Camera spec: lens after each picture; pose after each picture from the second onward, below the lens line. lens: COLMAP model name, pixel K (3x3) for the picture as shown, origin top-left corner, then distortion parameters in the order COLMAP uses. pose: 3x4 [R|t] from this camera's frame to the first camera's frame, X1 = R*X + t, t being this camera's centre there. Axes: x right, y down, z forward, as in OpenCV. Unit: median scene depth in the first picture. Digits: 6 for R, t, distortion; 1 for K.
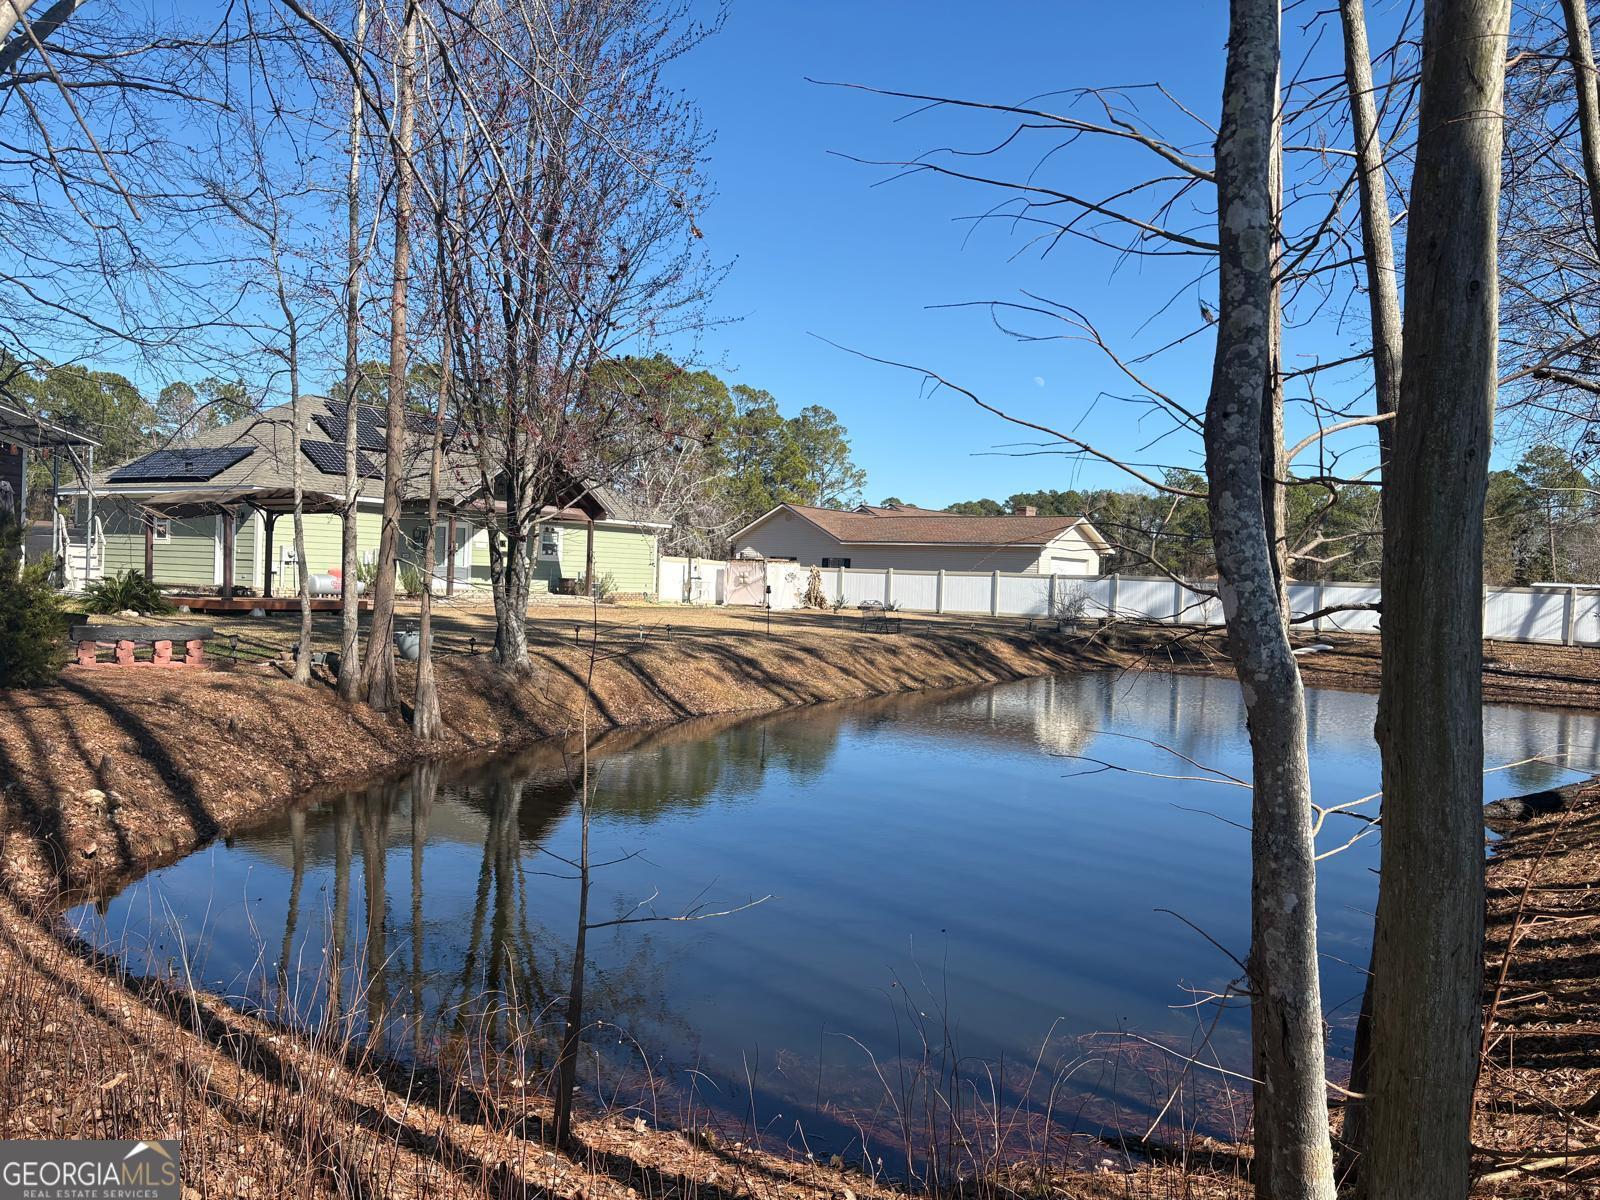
lens RADIAL K [[1206.0, 0, 800.0], [0, 1206.0, 600.0], [0, 0, 1]] dist [0.030978, 0.004318]
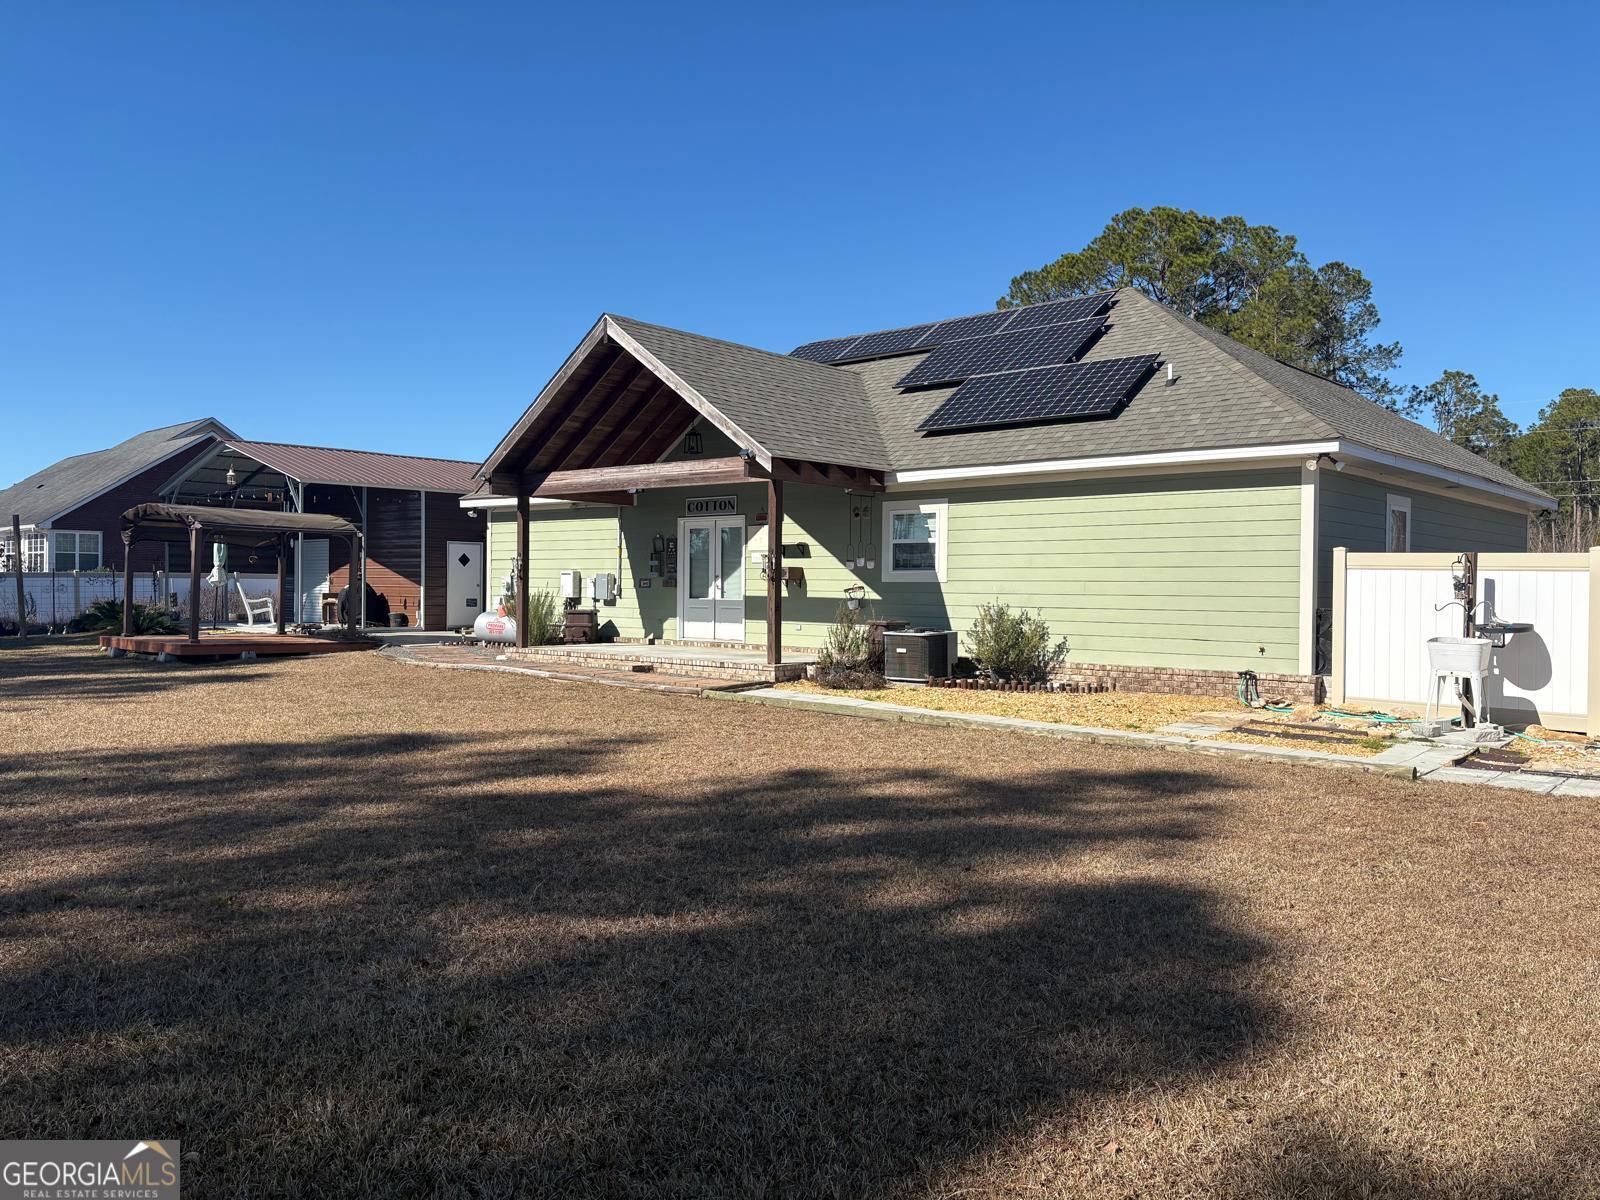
lens RADIAL K [[1206.0, 0, 800.0], [0, 1206.0, 600.0], [0, 0, 1]] dist [0.030978, 0.004318]
pose [[-0.145509, -0.031459, -0.988857, 0.220104], [-0.036020, 0.999000, -0.026482, -0.013369], [0.988701, 0.031766, -0.146496, 1.016612]]
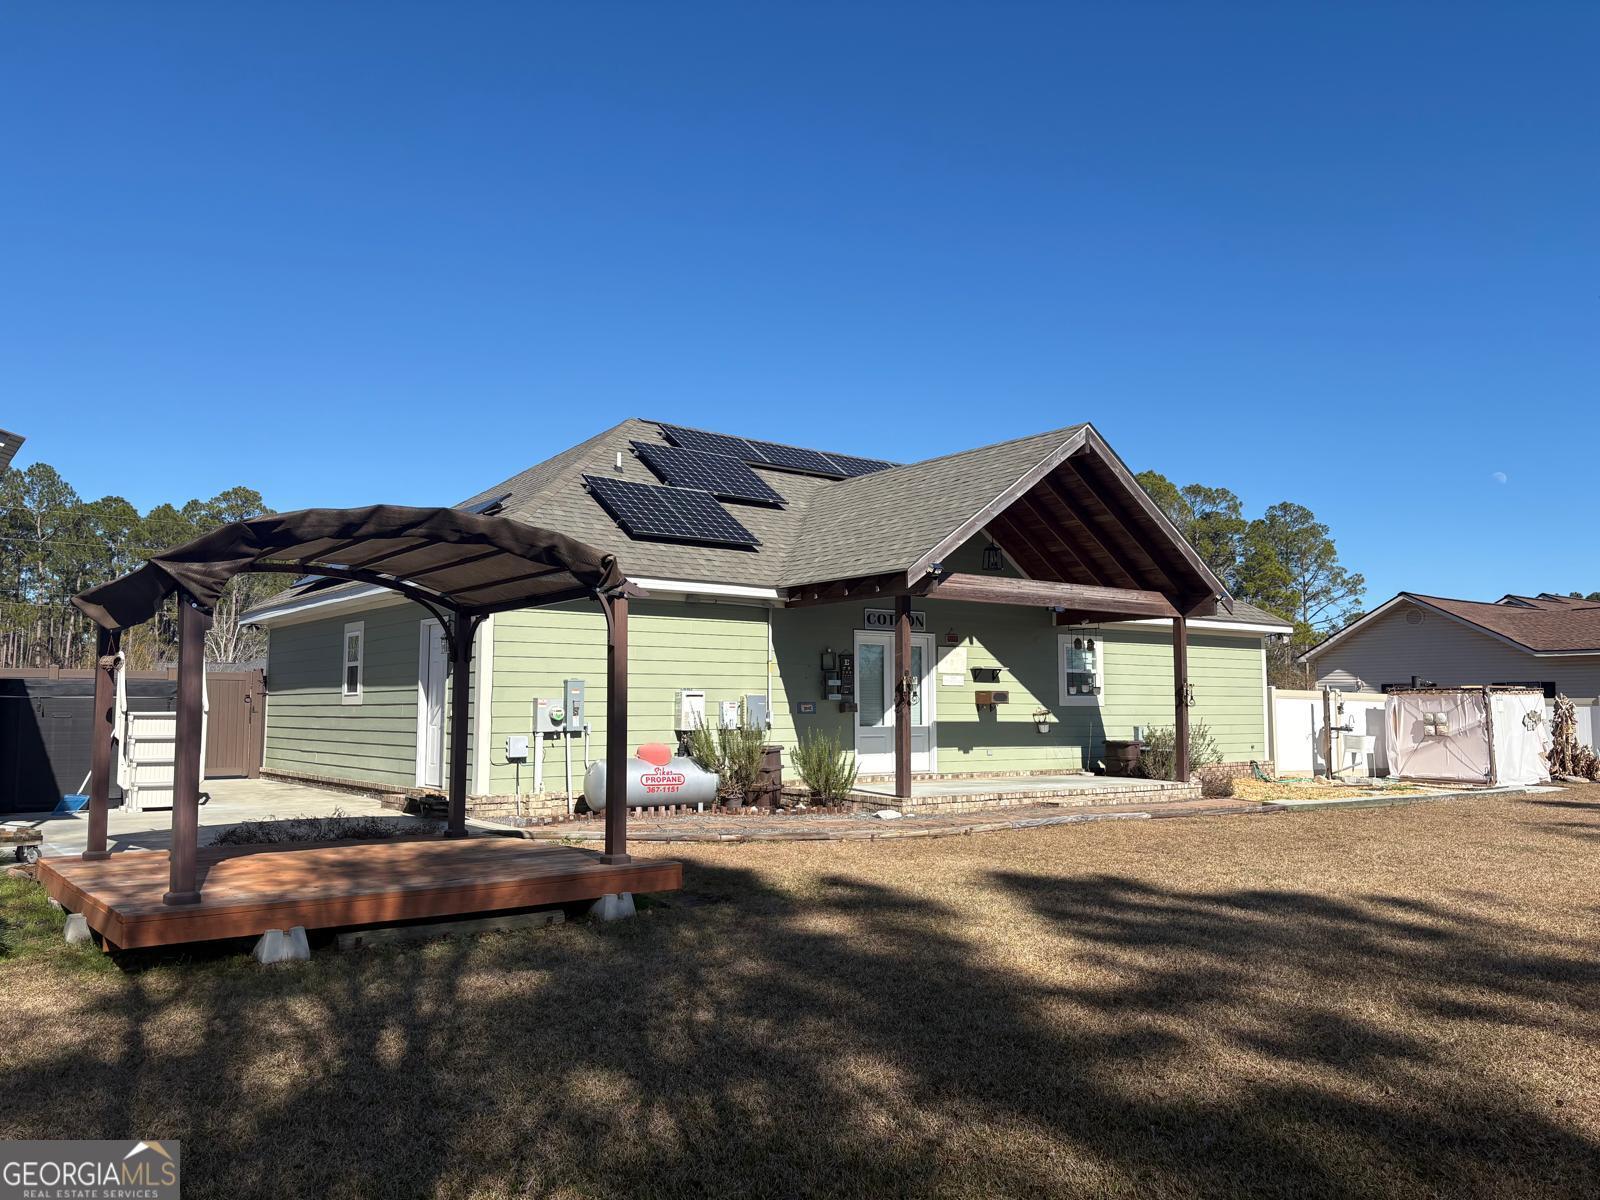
lens RADIAL K [[1206.0, 0, 800.0], [0, 1206.0, 600.0], [0, 0, 1]] dist [0.030978, 0.004318]
pose [[0.943134, -0.065244, -0.325946, -0.150486], [0.027699, 0.992564, -0.118533, -0.020051], [0.331256, 0.102764, 0.937928, 0.484978]]
